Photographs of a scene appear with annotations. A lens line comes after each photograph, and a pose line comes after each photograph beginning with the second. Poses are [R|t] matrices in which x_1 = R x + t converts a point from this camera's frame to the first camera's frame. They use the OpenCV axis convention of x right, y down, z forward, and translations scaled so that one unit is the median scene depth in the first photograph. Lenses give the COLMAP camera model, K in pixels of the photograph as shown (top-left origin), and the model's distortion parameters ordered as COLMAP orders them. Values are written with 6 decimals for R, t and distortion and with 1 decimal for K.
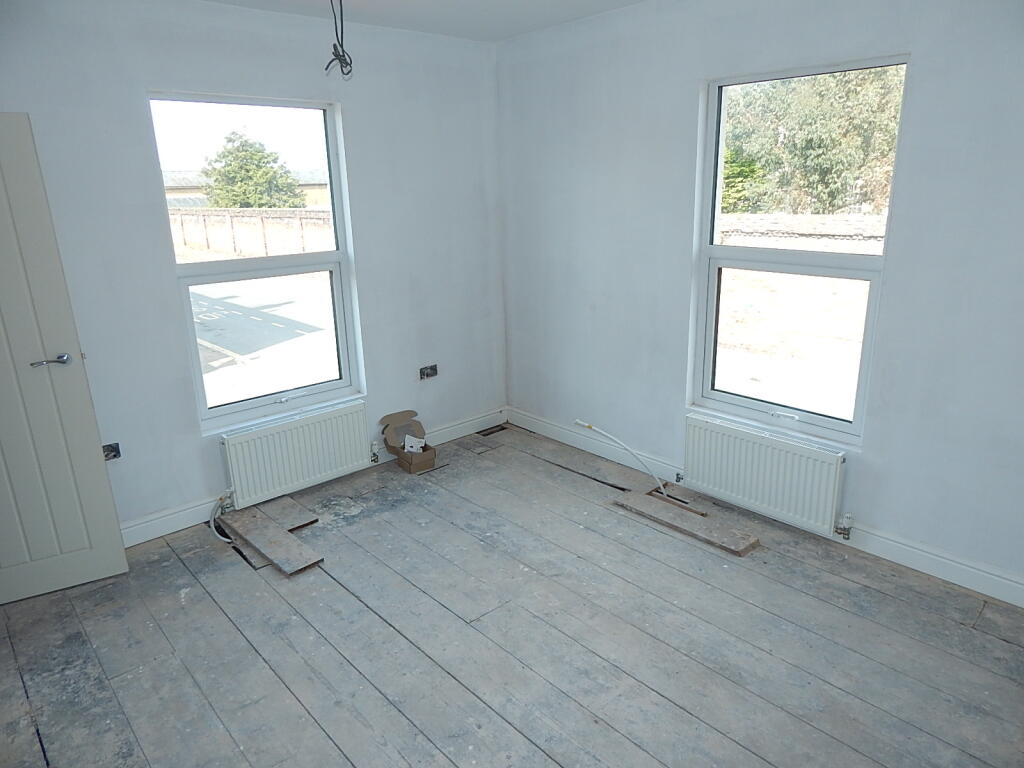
lens RADIAL K [[678.6, 0, 516.3], [0, 678.6, 381.0], [0, 0, 1]] dist [0.052679, -0.002205]
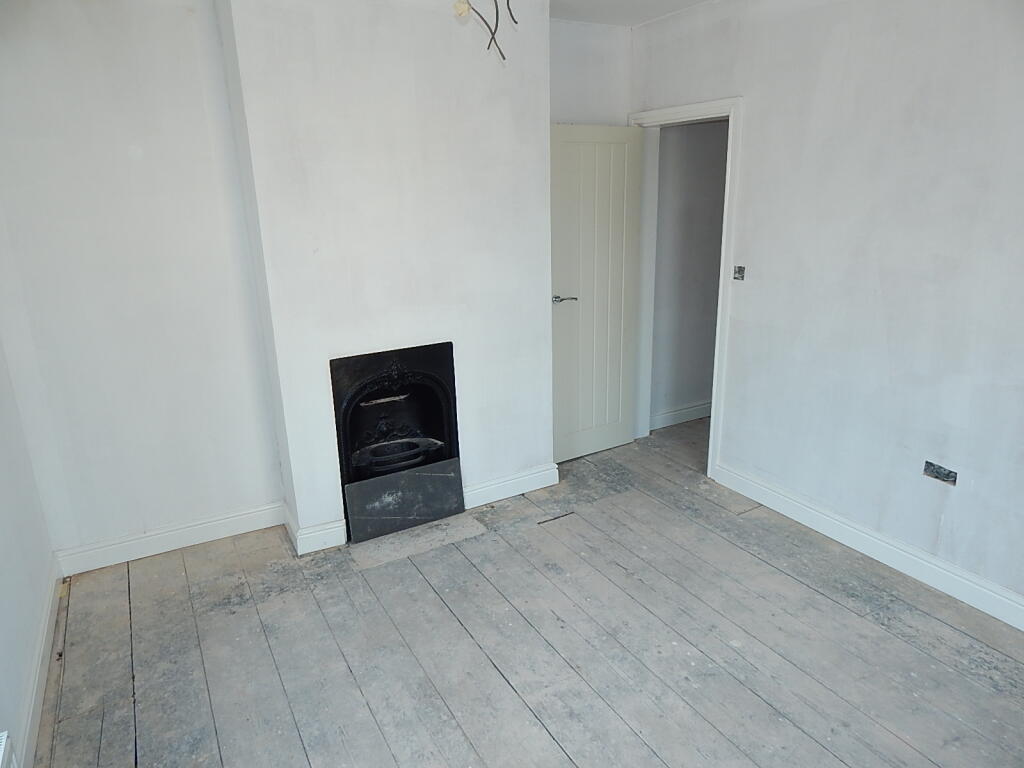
lens RADIAL K [[678.6, 0, 511.8], [0, 678.6, 383.1], [0, 0, 1]] dist [0.052679, -0.002205]
pose [[-0.972305, -0.031862, 0.231533, -0.019169], [0.102163, 0.833059, 0.543668, -0.451649], [-0.210203, 0.552265, -0.806733, 1.495489]]
